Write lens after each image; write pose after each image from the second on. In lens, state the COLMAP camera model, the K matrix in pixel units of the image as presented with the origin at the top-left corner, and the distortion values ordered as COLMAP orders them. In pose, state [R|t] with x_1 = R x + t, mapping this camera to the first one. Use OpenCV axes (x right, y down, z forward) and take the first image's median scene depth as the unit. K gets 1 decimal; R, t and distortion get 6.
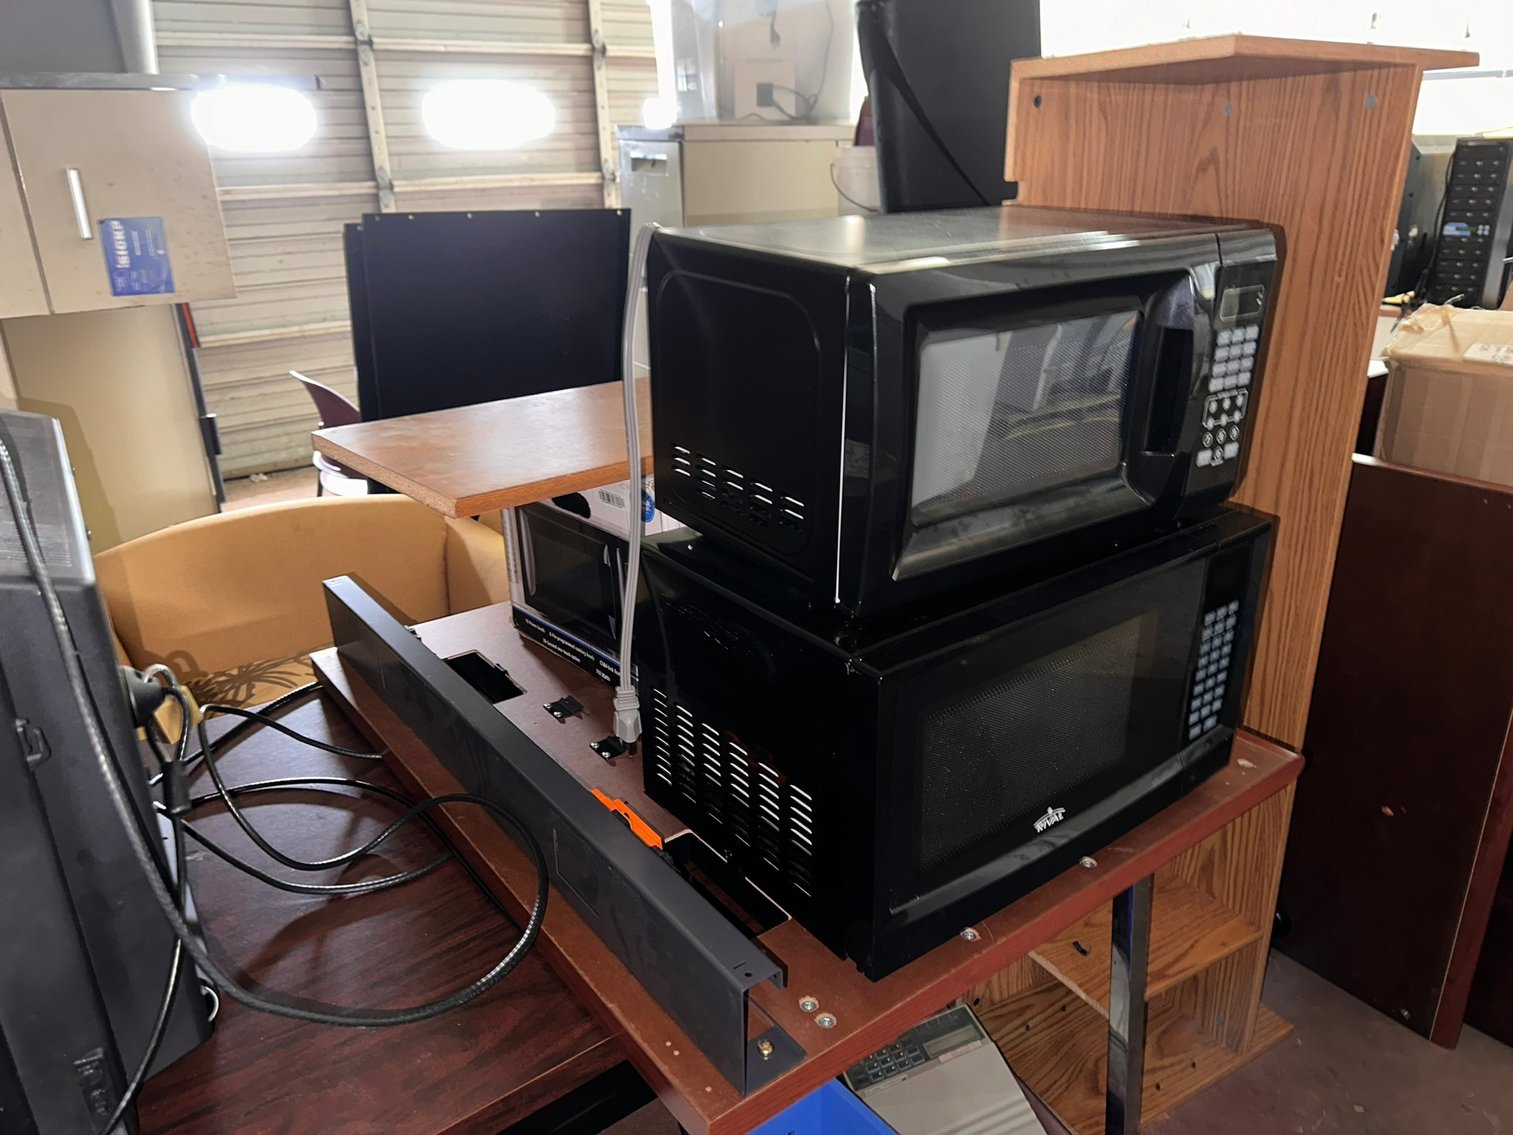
lens RADIAL K [[1082.2, 0, 756.5], [0, 1082.2, 567.5], [0, 0, 1]] dist [0.003437, 0.006923]
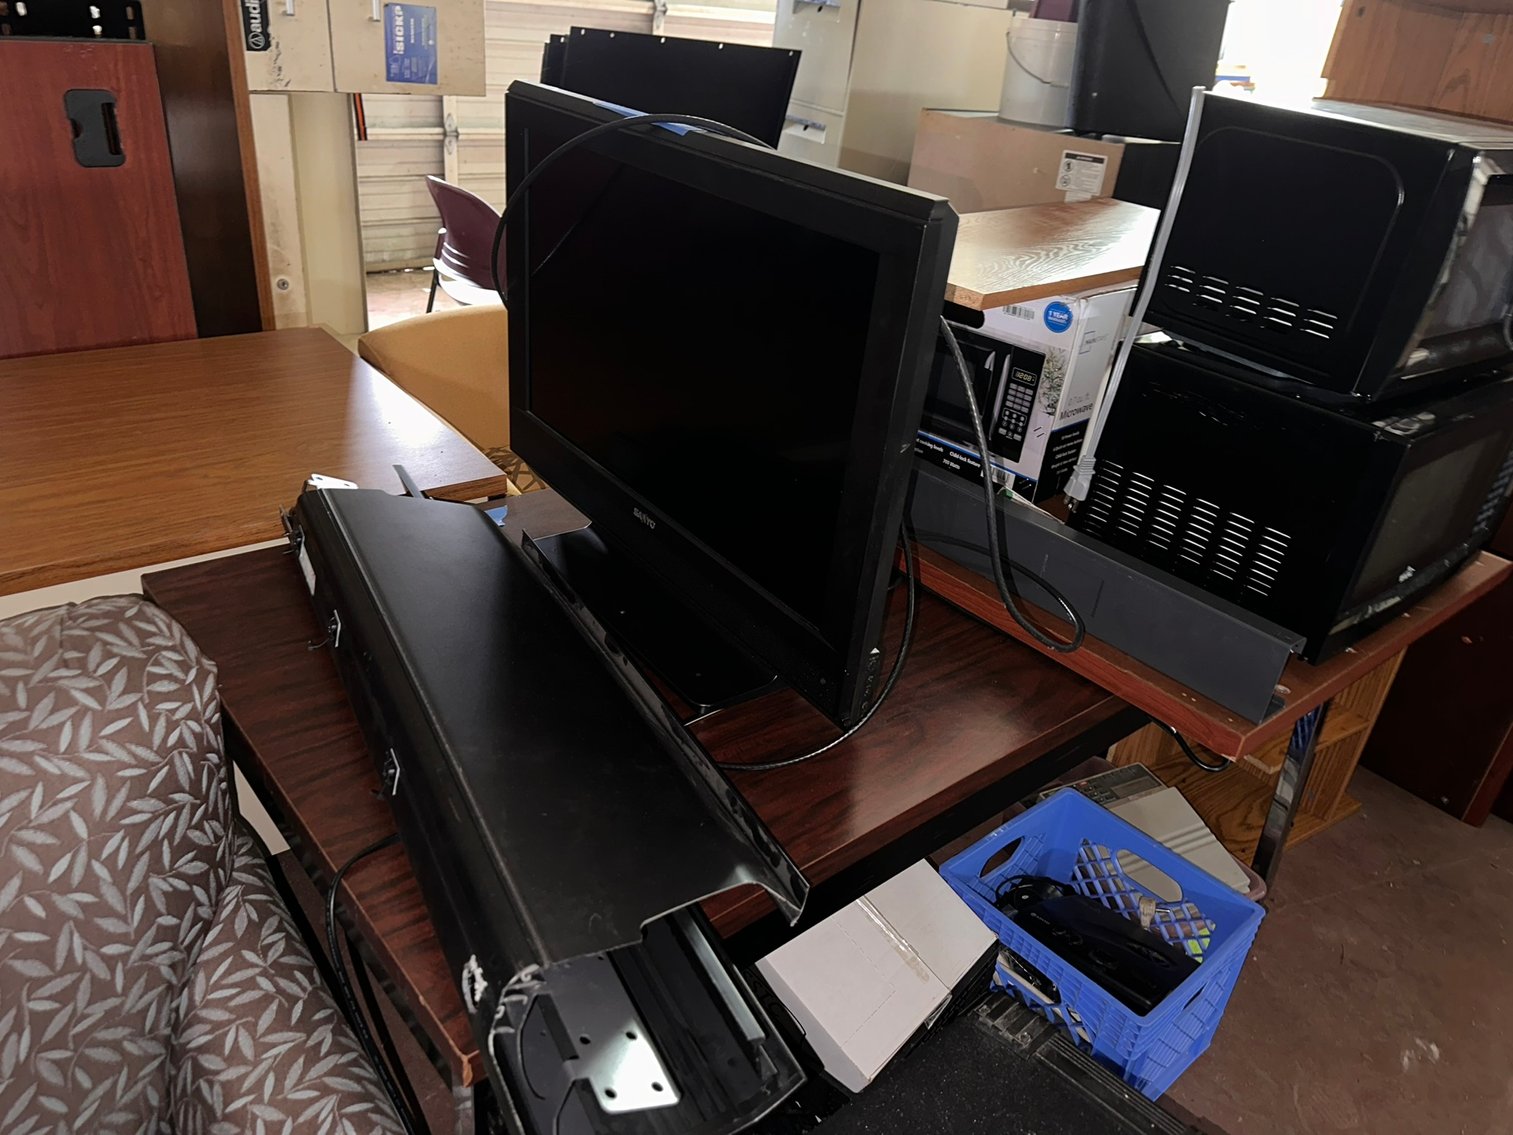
lens RADIAL K [[1077.9, 0, 756.5], [0, 1077.9, 567.5], [0, 0, 1]] dist [0.023705, 0.001021]
pose [[0.991472, 0.081165, 0.101962, -0.311444], [-0.092667, 0.989188, 0.113662, 0.064217], [-0.091634, -0.122141, 0.988274, -0.131585]]
